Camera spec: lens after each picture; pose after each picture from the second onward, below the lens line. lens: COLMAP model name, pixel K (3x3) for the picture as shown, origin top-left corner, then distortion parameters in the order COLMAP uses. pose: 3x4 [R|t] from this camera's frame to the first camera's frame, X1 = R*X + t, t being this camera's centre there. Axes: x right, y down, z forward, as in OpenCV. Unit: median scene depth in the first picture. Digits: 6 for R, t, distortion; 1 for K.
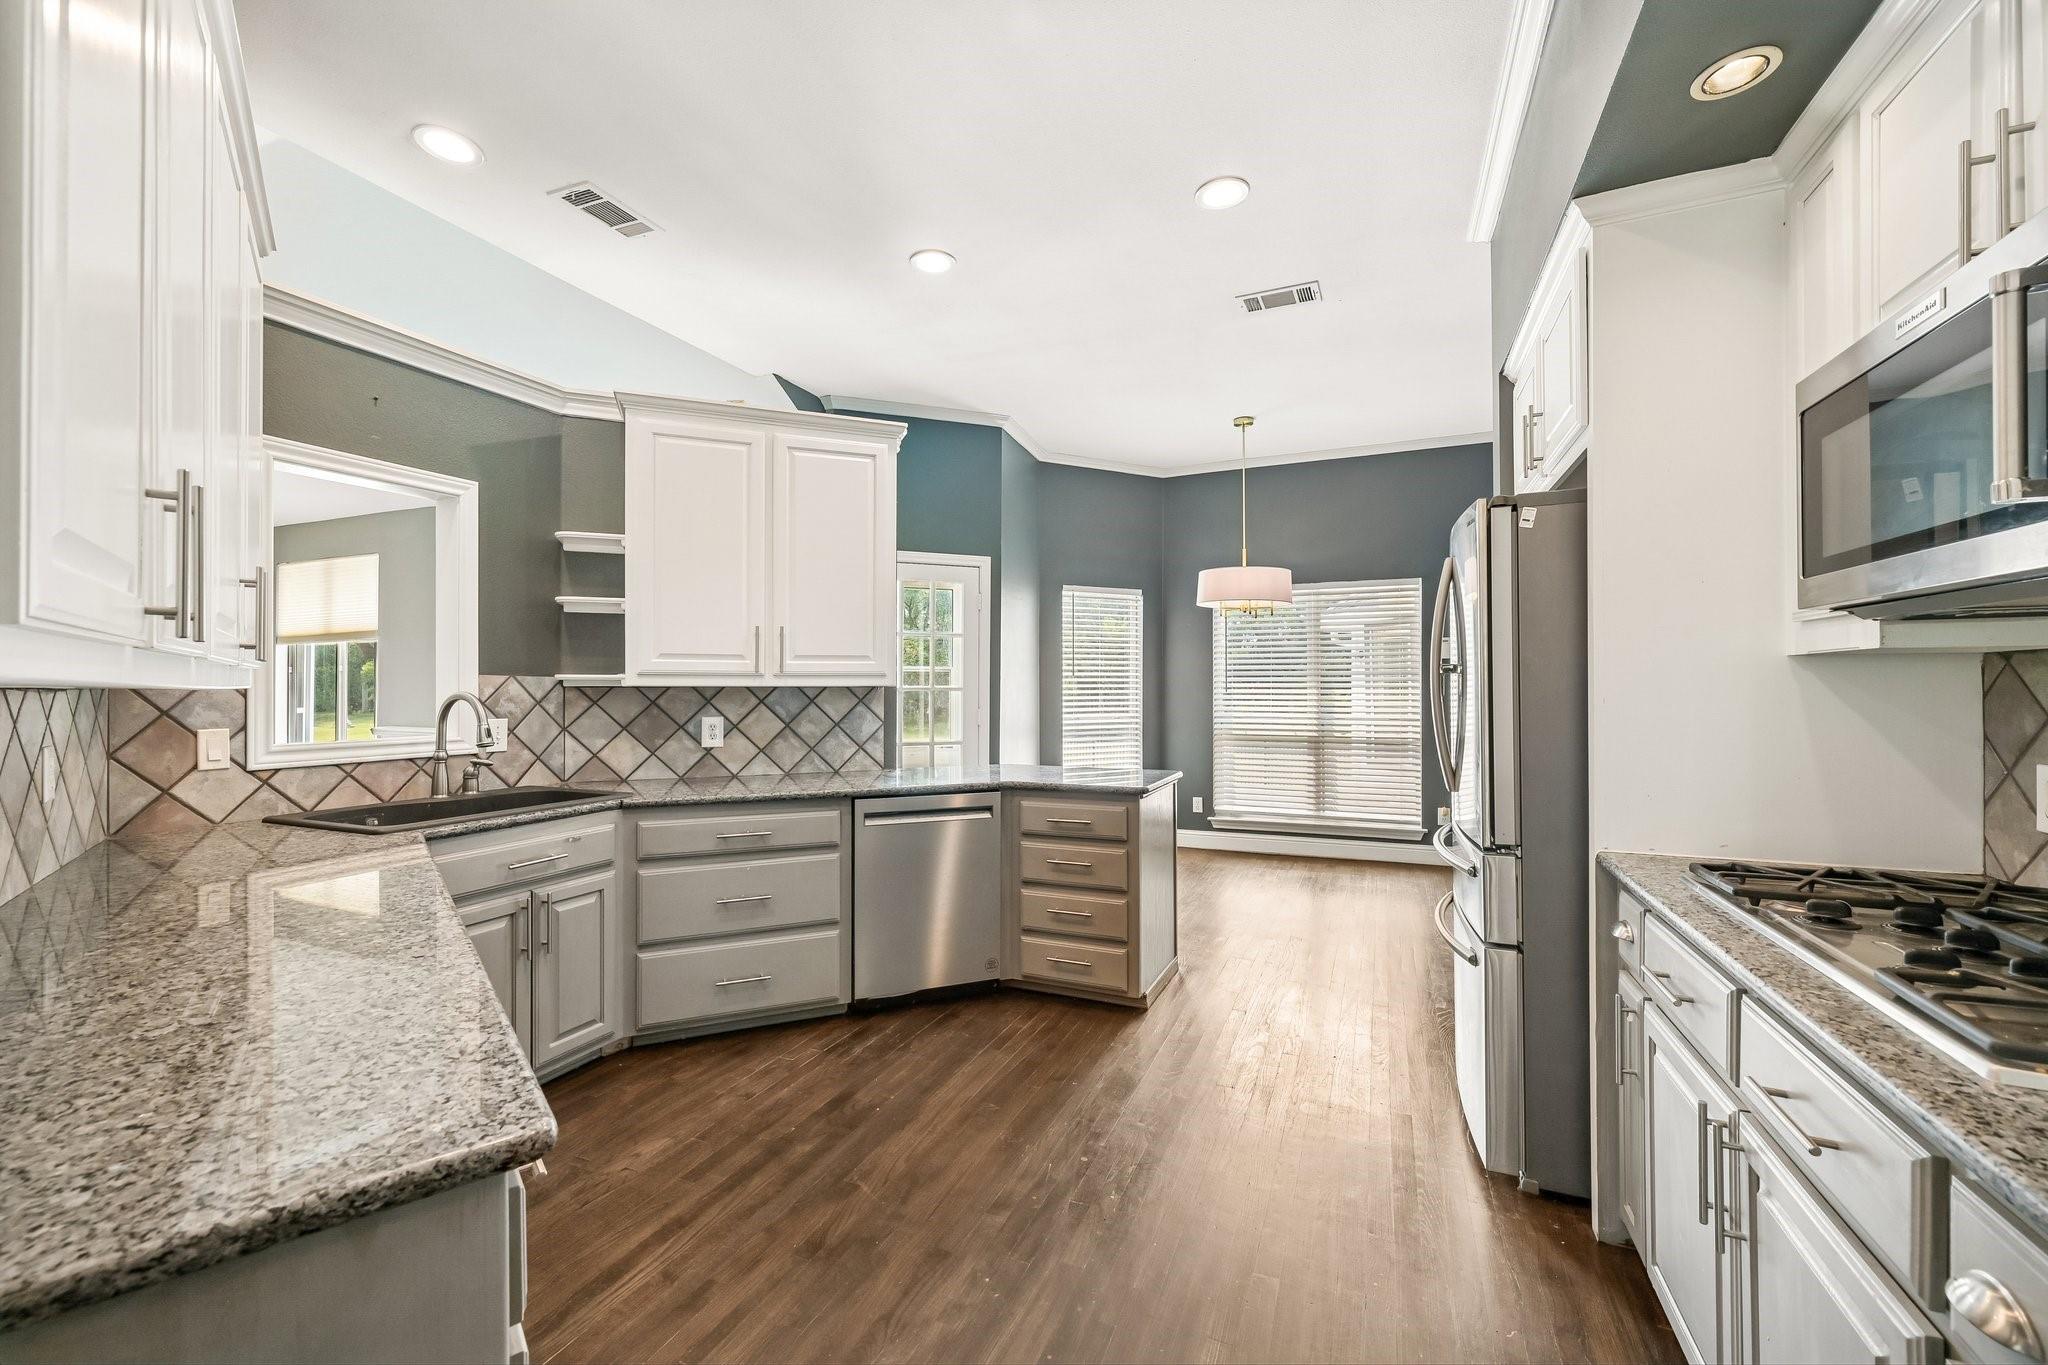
lens RADIAL K [[810.4, 0, 1024.0], [0, 810.4, 682.5], [0, 0, 1]] dist [-0.001130, -0.000113]
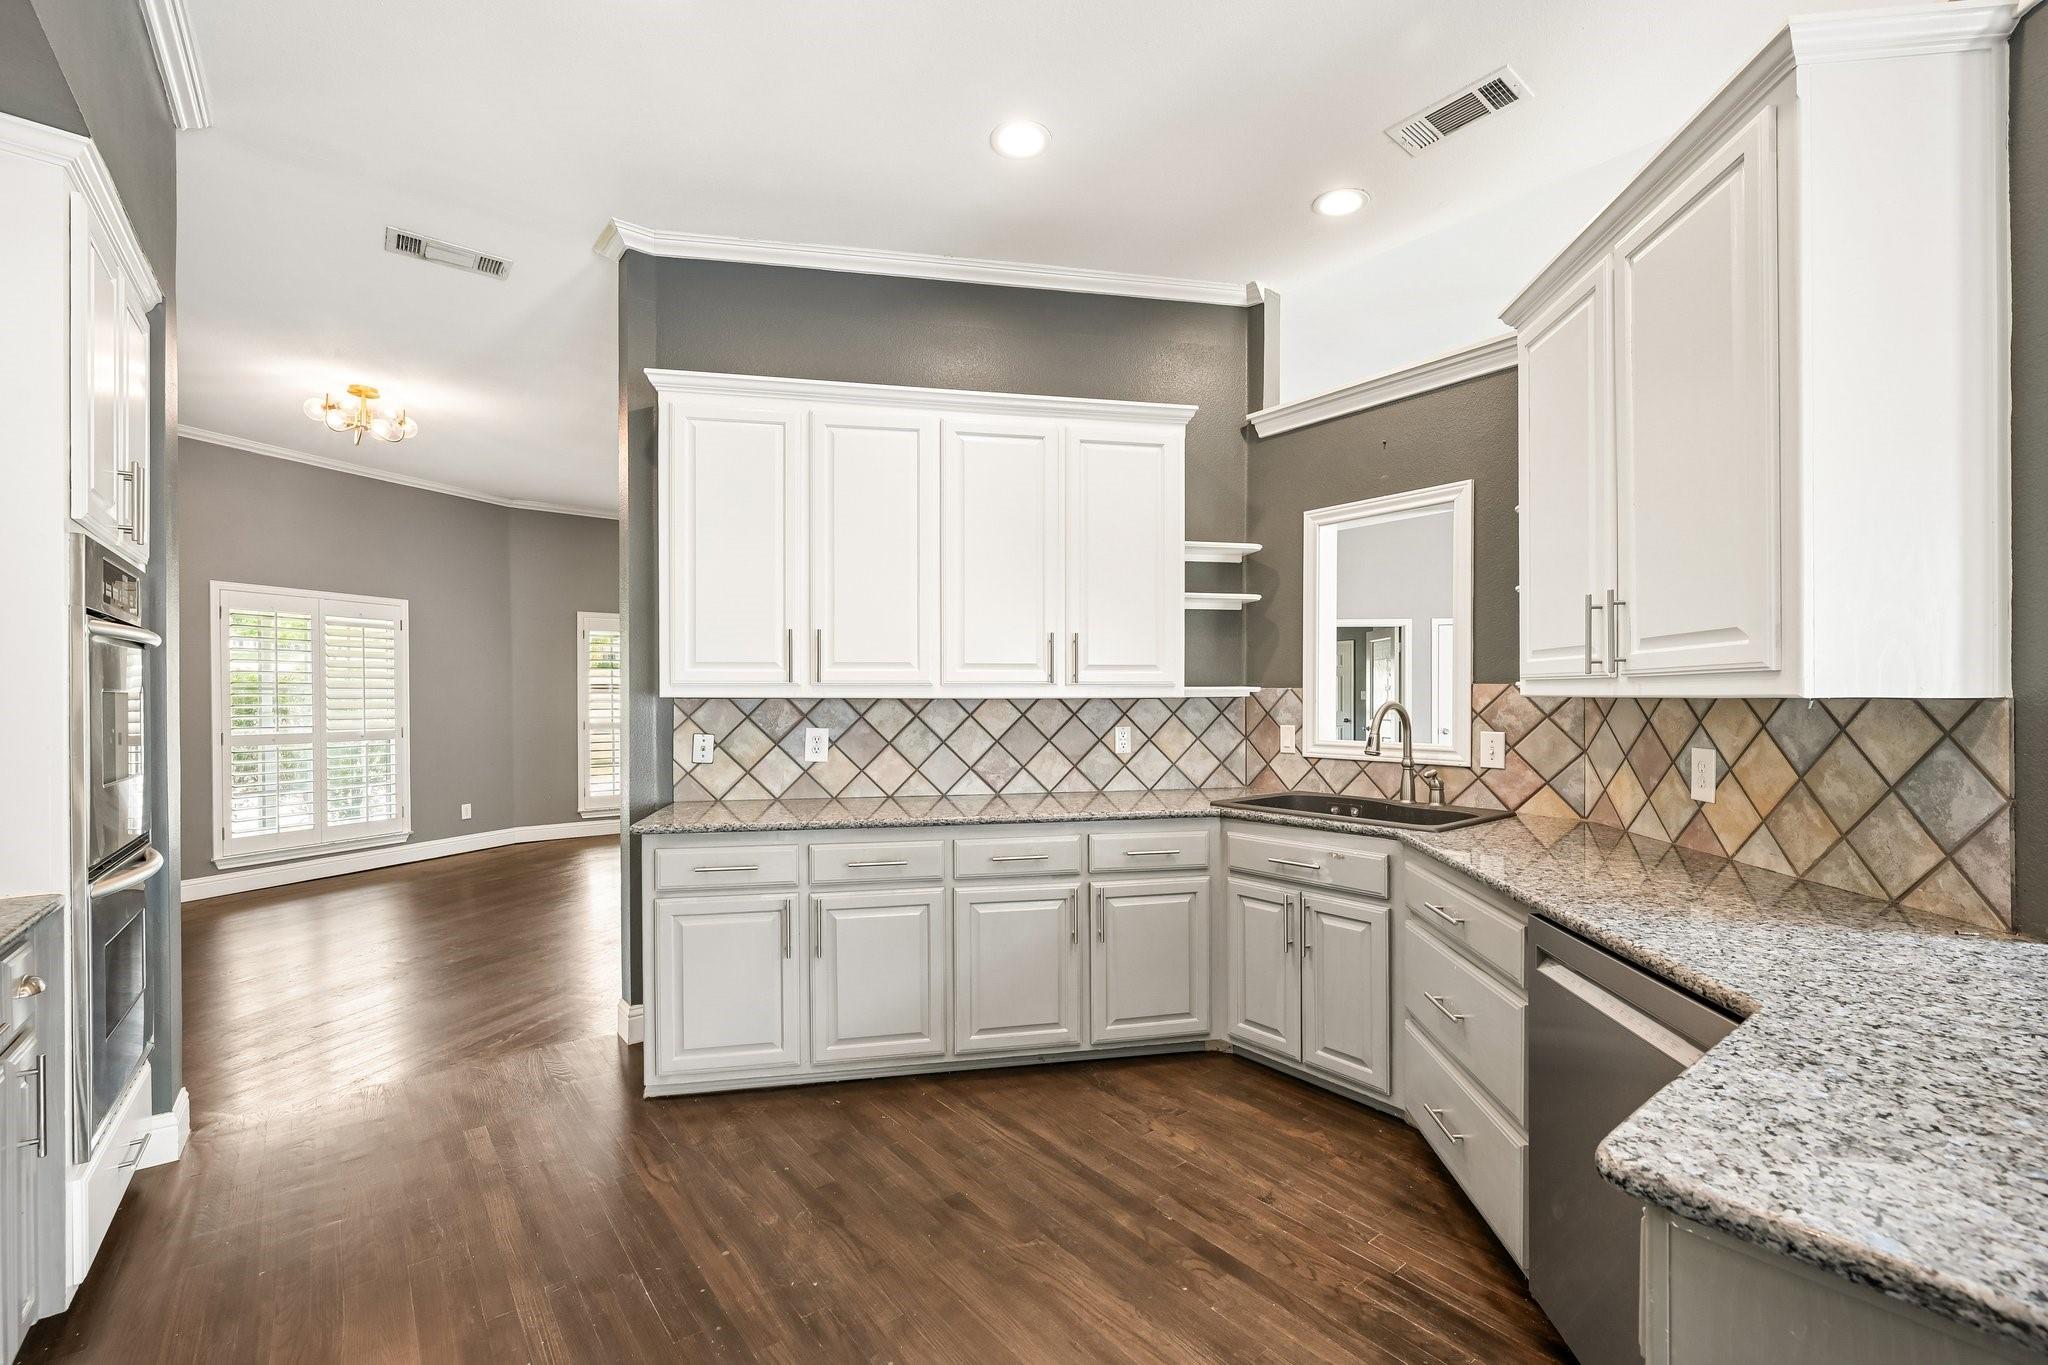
lens RADIAL K [[849.7, 0, 1023.3], [0, 849.7, 705.6], [0, 0, 1]] dist [-0.000693, 0.000078]
pose [[-0.460113, 0.012608, -0.887771, 0.486399], [0.006842, 0.999920, 0.010655, 0.001984], [0.887834, -0.001171, -0.460162, 1.085708]]
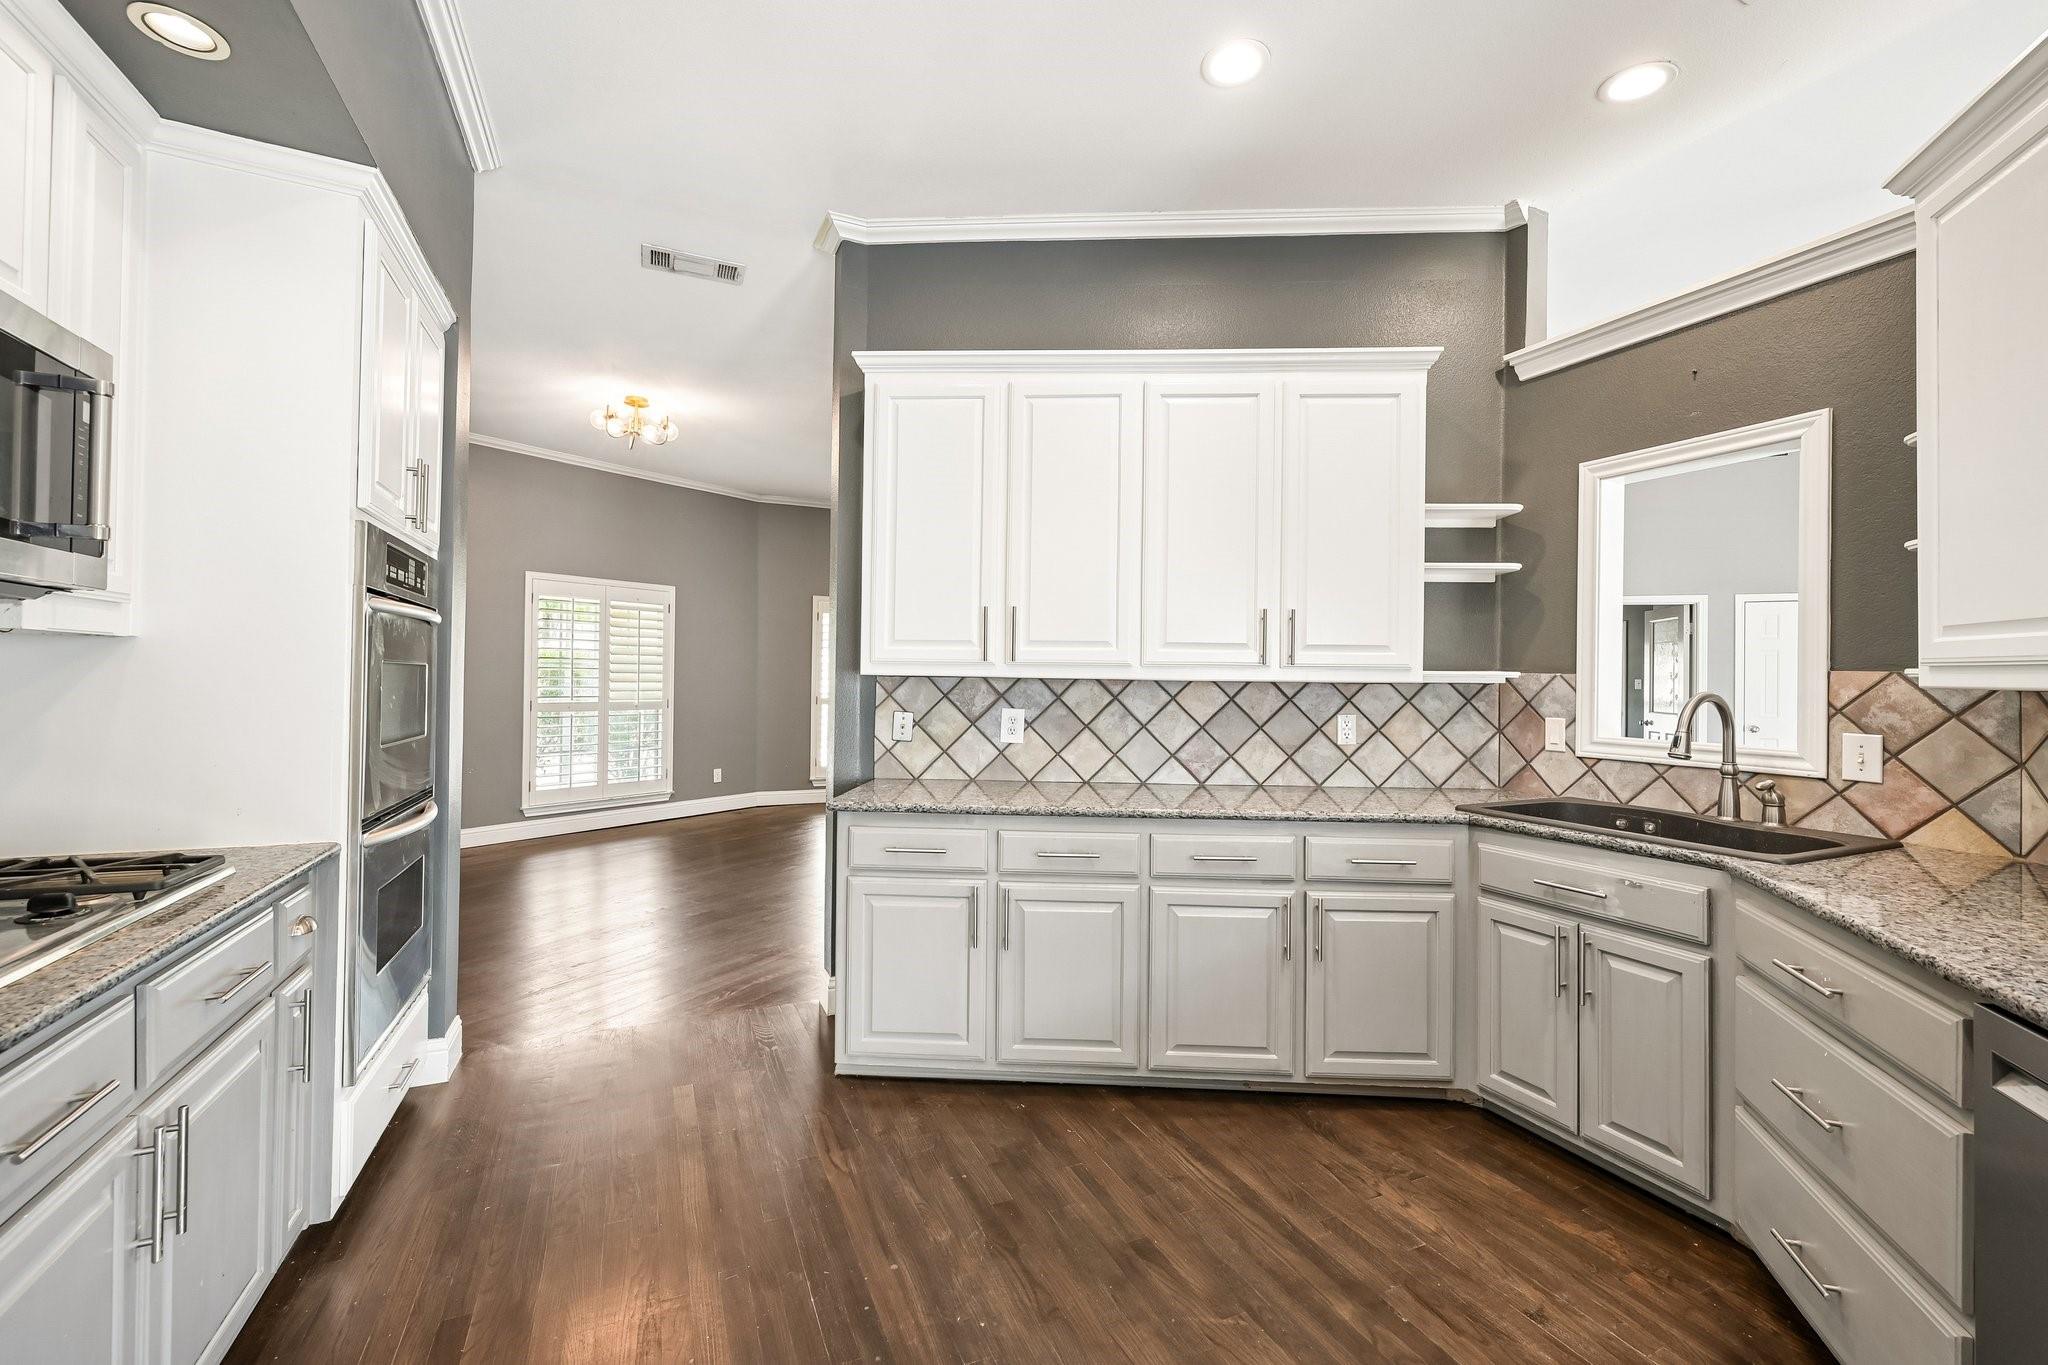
lens RADIAL K [[834.1, 0, 1026.4], [0, 834.1, 673.2], [0, 0, 1]] dist [0.001051, -0.000117]
pose [[-0.662572, -0.009906, -0.748932, 0.401898], [-0.007671, 0.999950, -0.006439, 0.003231], [0.748959, 0.001478, -0.662615, 1.048160]]
